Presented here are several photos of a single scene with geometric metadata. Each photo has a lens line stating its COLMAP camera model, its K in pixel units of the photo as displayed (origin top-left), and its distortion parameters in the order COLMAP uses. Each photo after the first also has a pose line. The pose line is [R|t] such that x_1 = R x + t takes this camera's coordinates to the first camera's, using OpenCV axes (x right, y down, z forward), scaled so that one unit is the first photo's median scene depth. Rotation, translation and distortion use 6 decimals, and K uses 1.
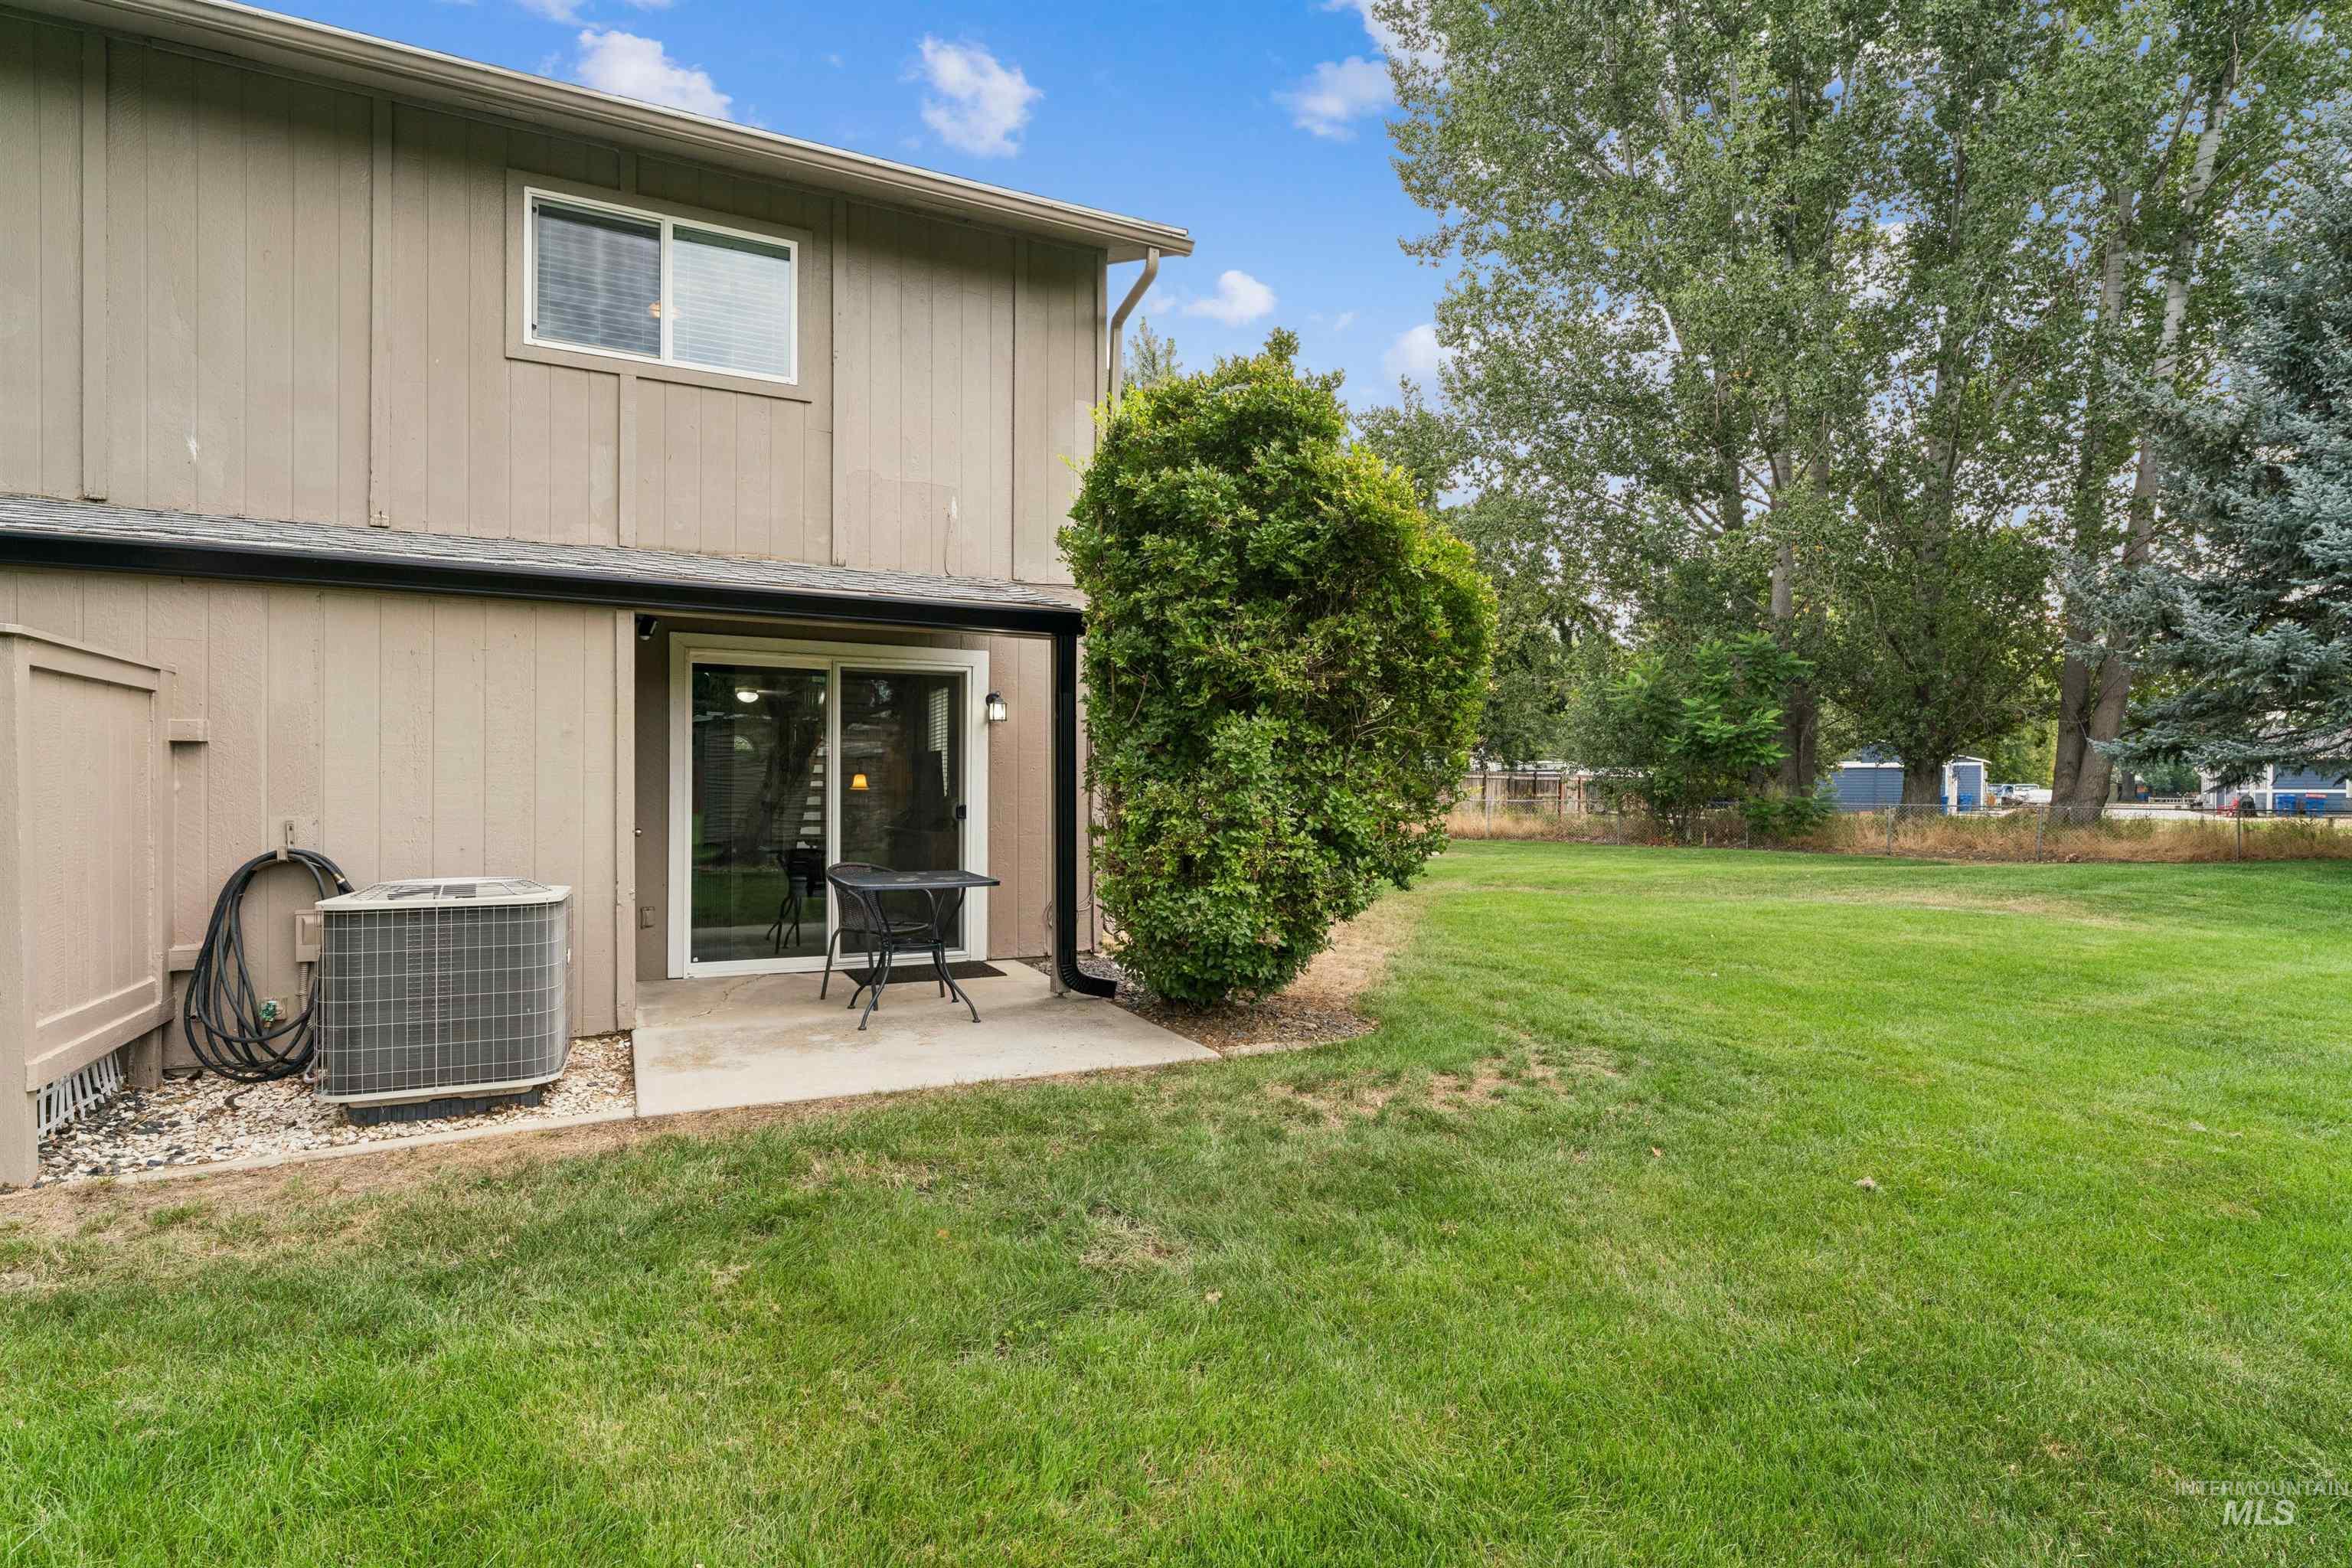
lens RADIAL K [[1189.5, 0, 1170.7], [0, 1189.5, 777.6], [0, 0, 1]] dist [-0.001916, -0.000010]
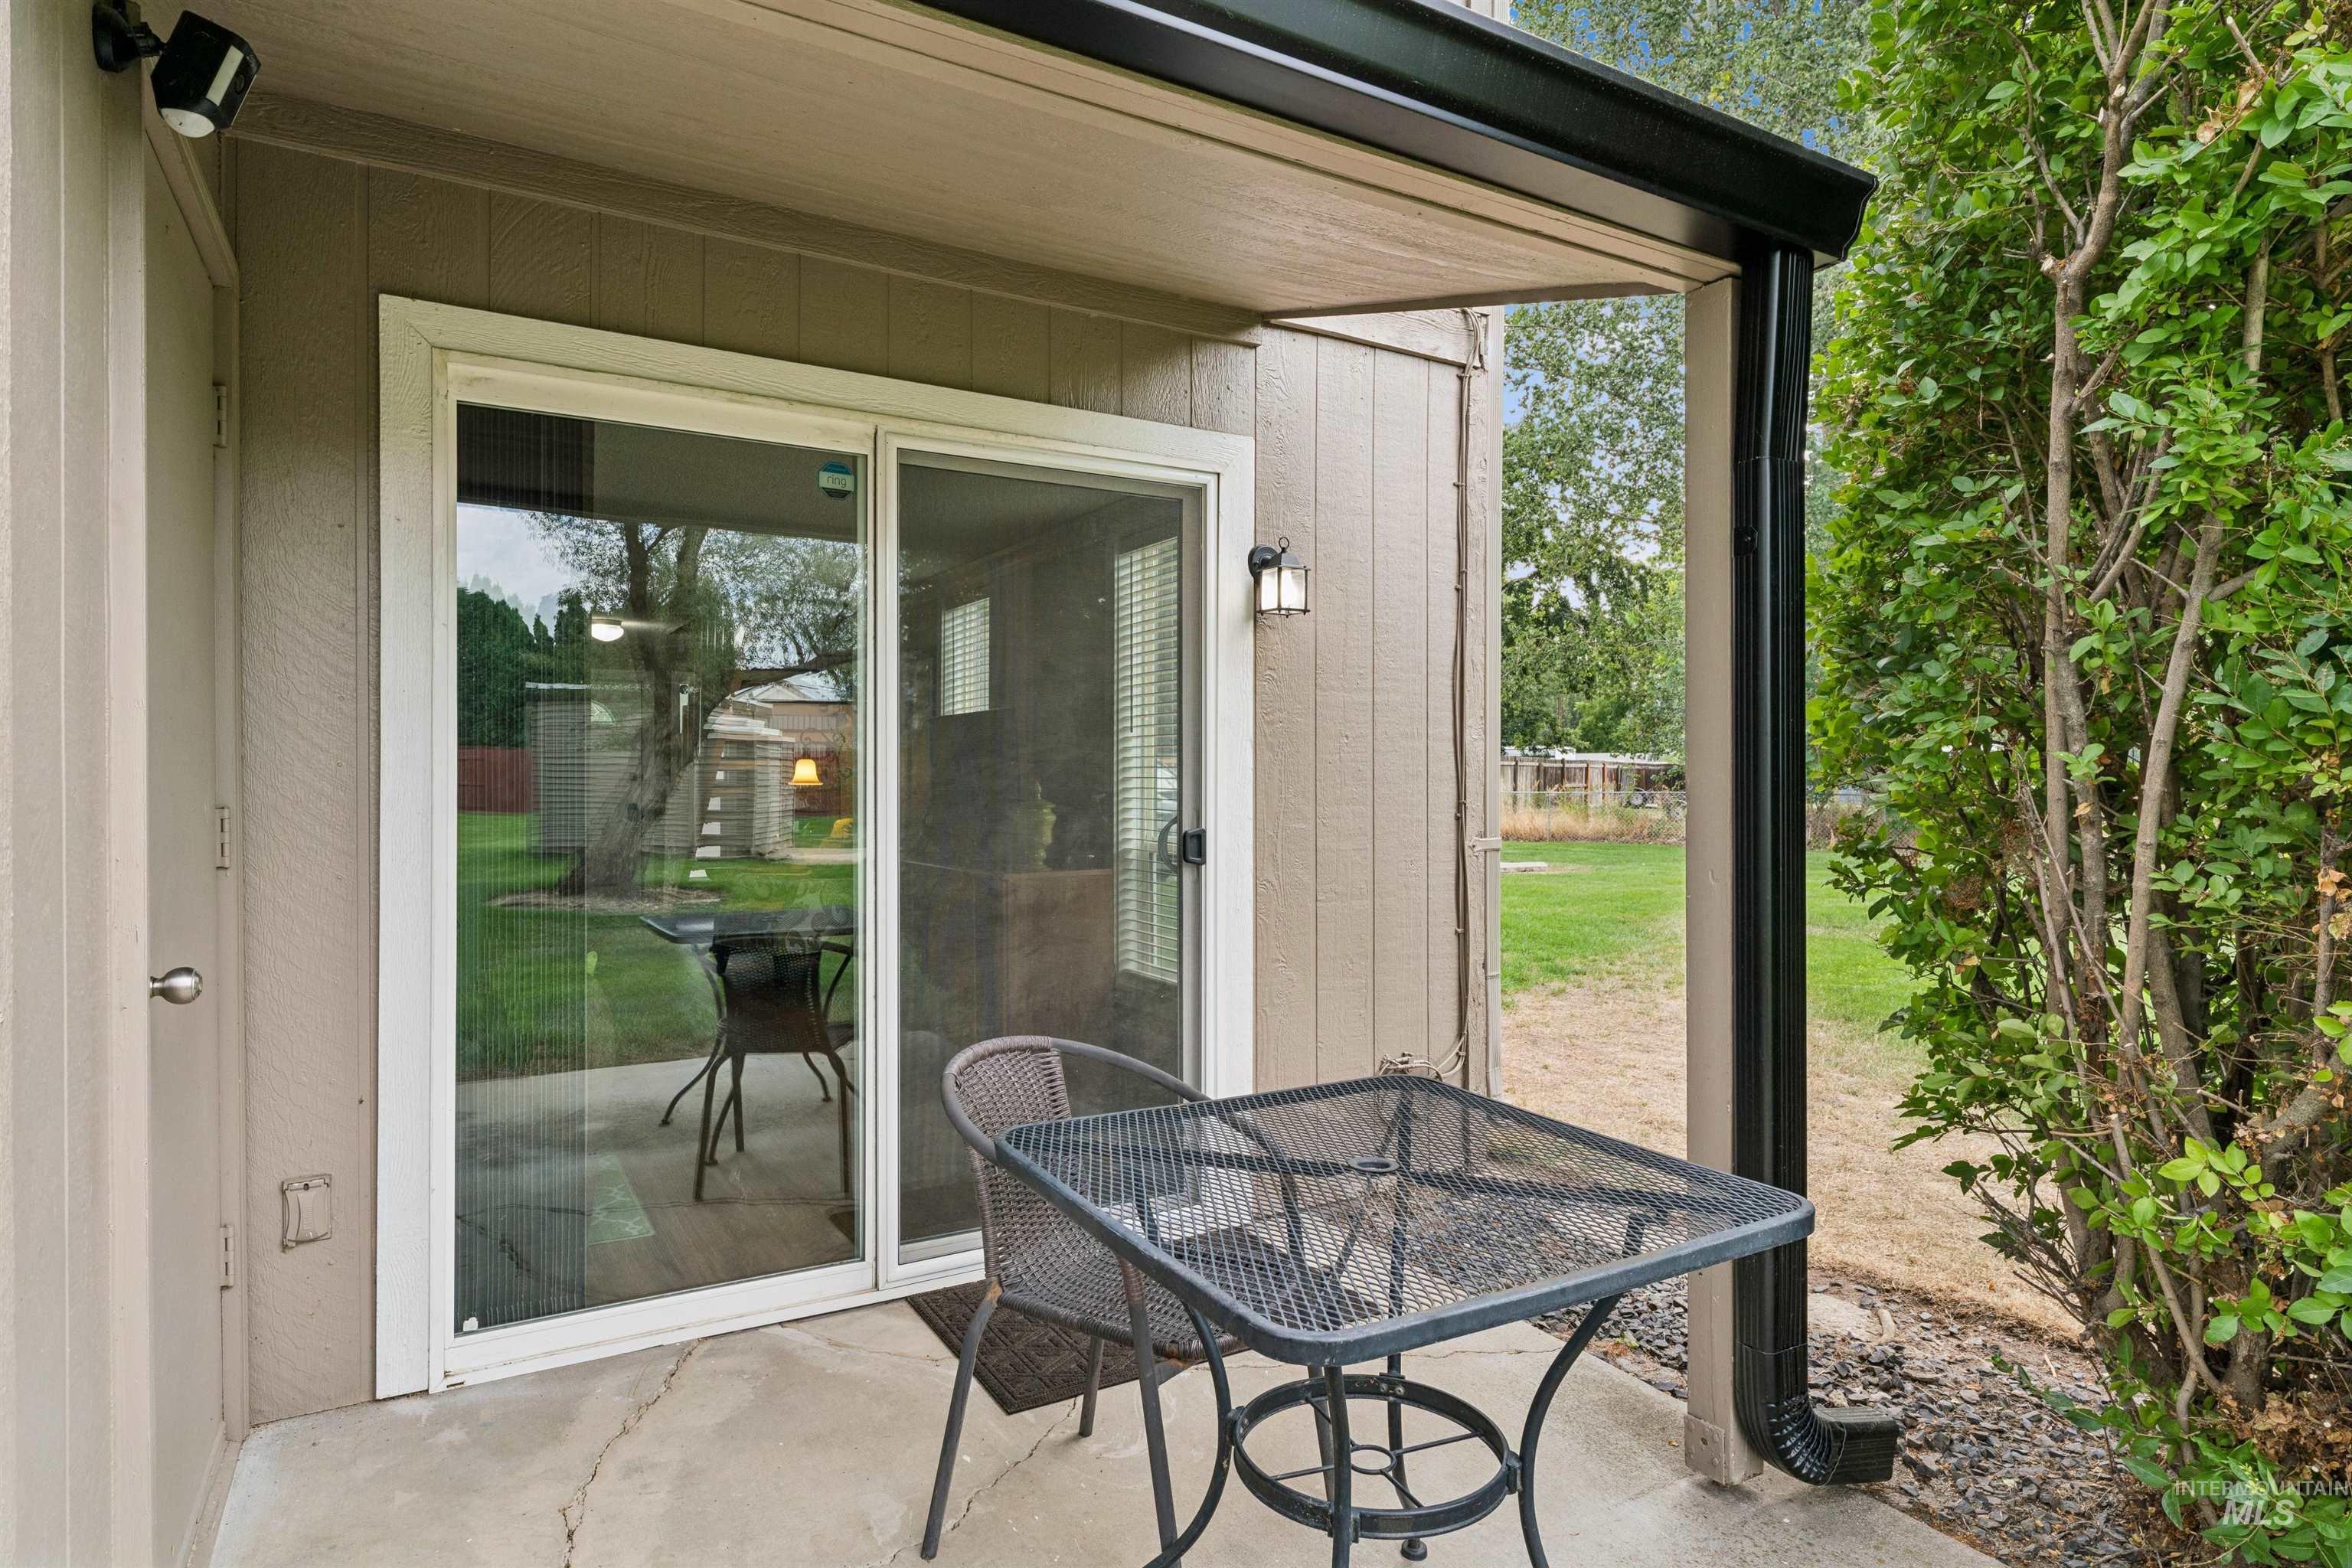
lens RADIAL K [[1301.7, 0, 1153.8], [0, 1301.7, 806.1], [0, 0, 1]] dist [0.004626, -0.000101]
pose [[0.998039, -0.006771, 0.062225, -0.256821], [0.004954, 0.999558, 0.029304, 0.003186], [-0.062396, -0.028938, 0.997632, 0.686002]]
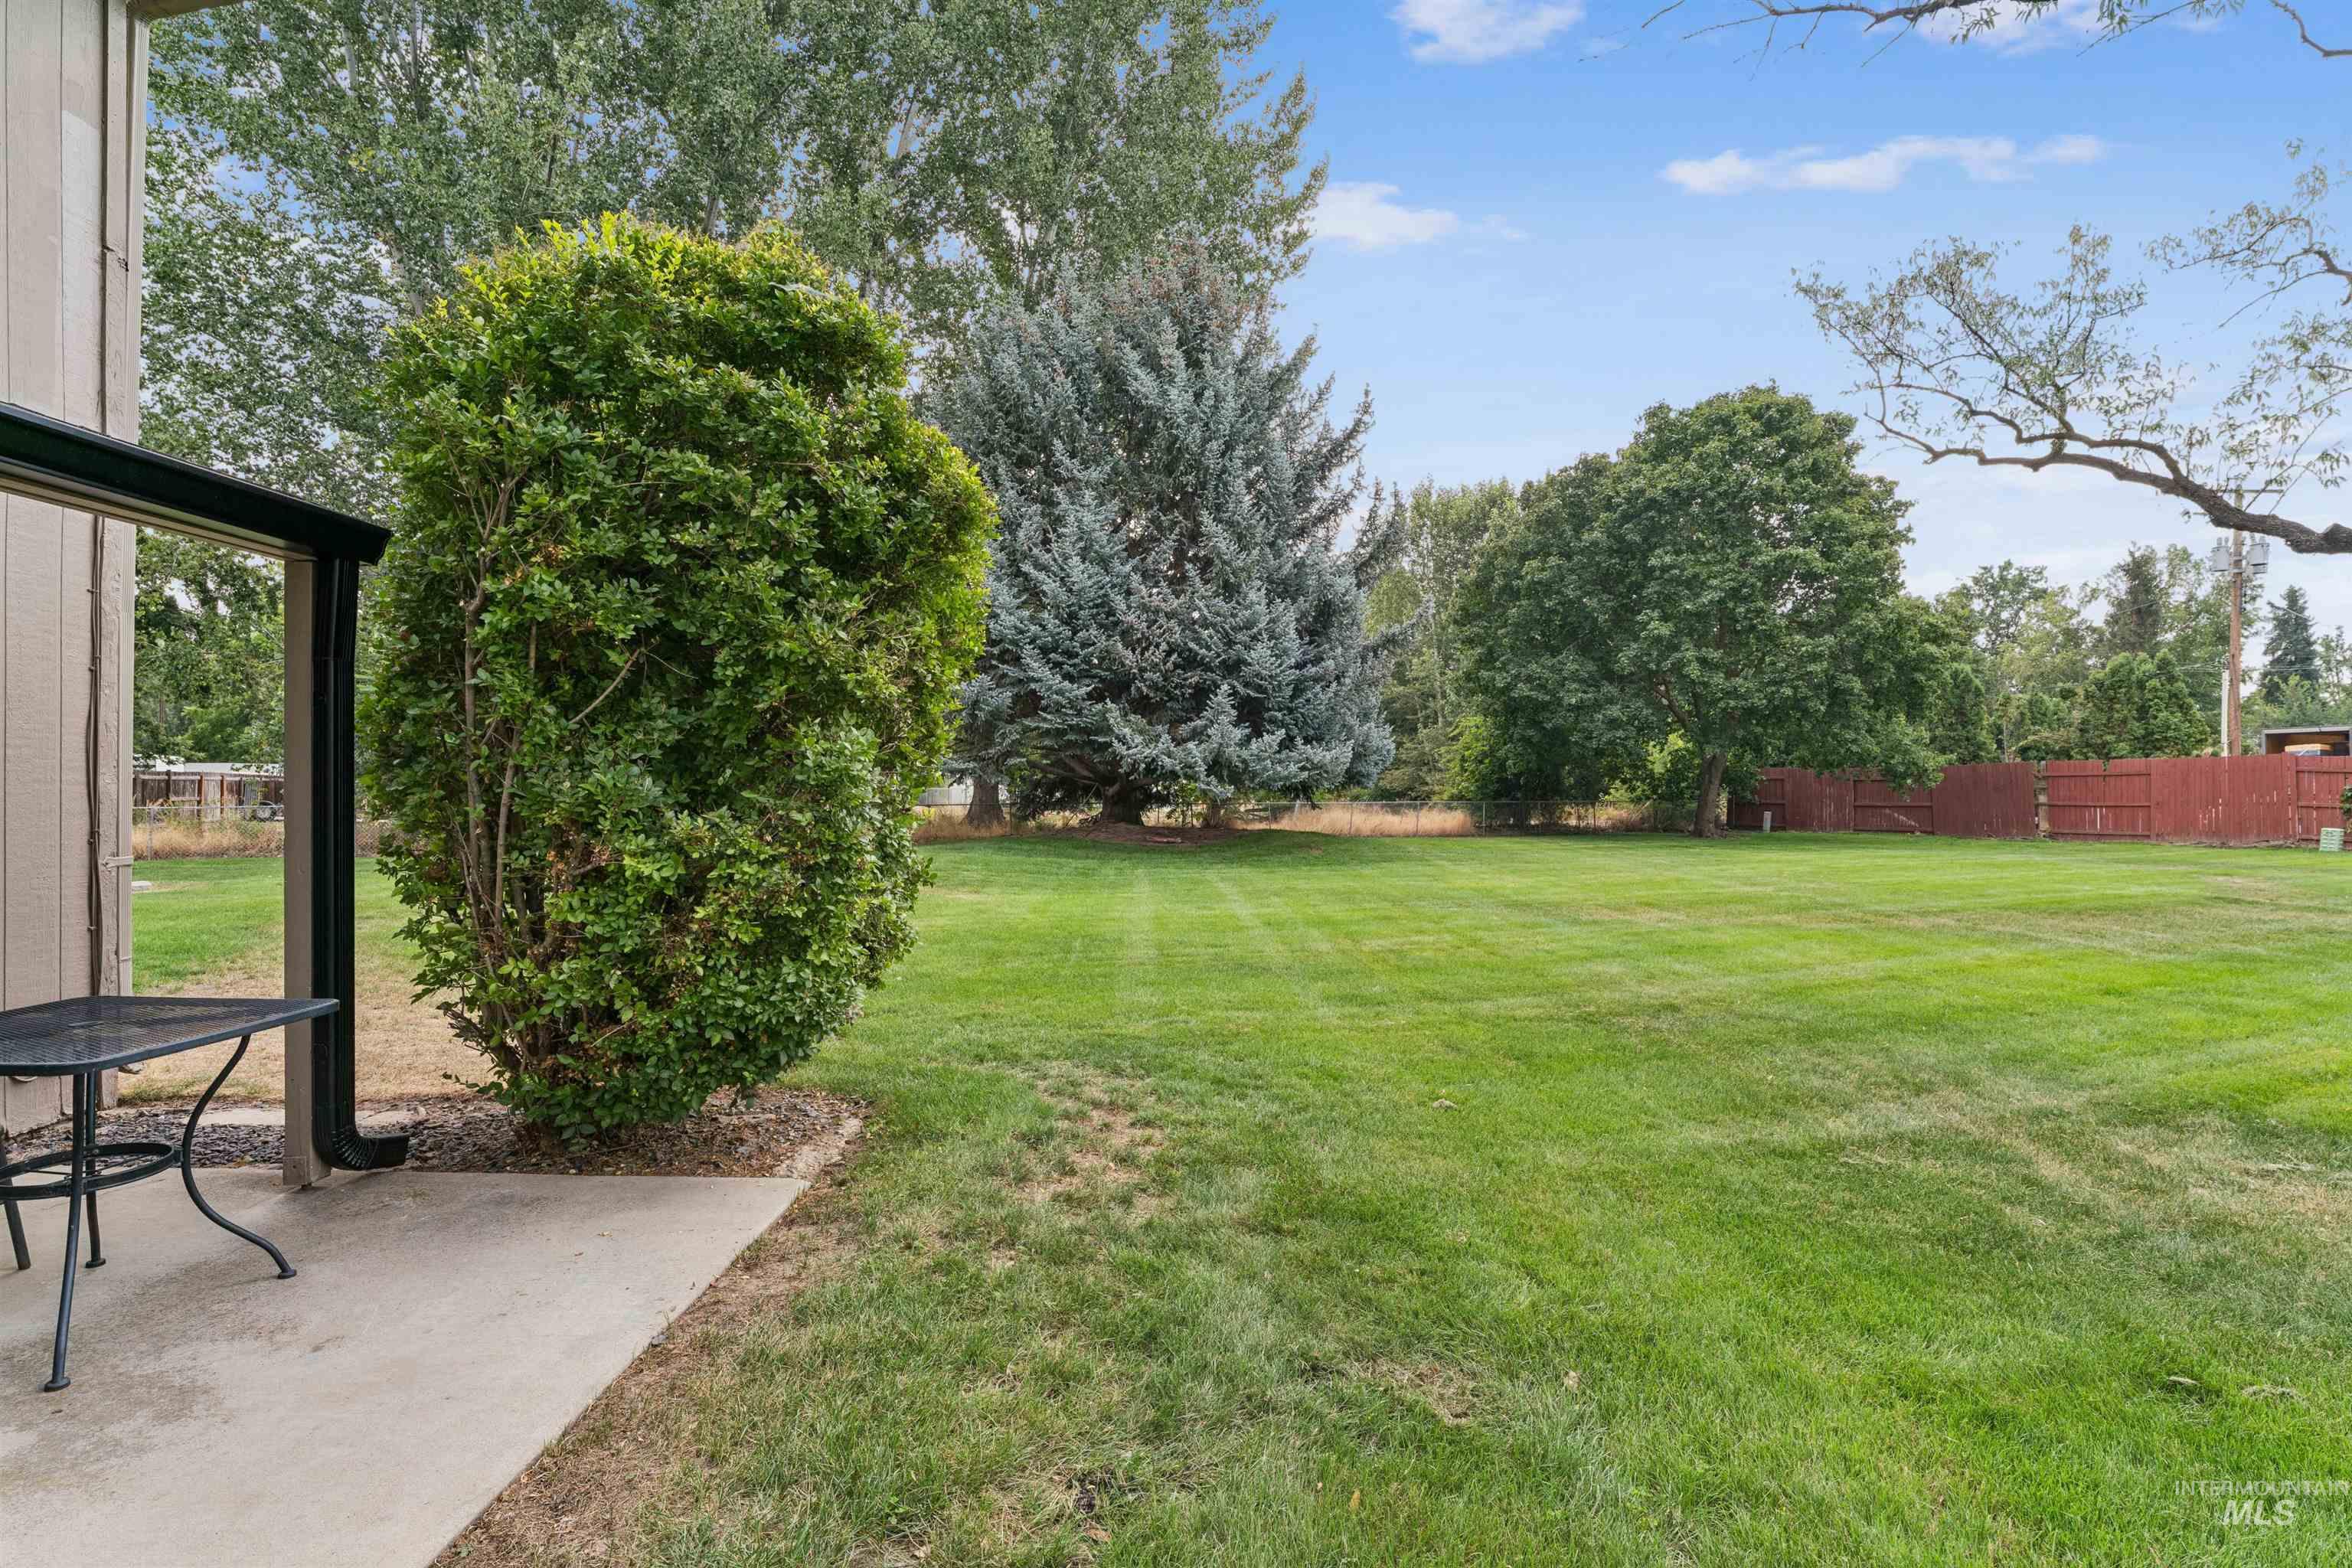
lens RADIAL K [[1137.3, 0, 1216.4], [0, 1137.3, 776.2], [0, 0, 1]] dist [-0.007463, 0.000297]
pose [[0.438887, 0.005840, 0.898523, -0.391422], [-0.006042, 0.999975, -0.003549, -0.014557], [-0.898522, -0.003871, 0.438911, 0.371219]]
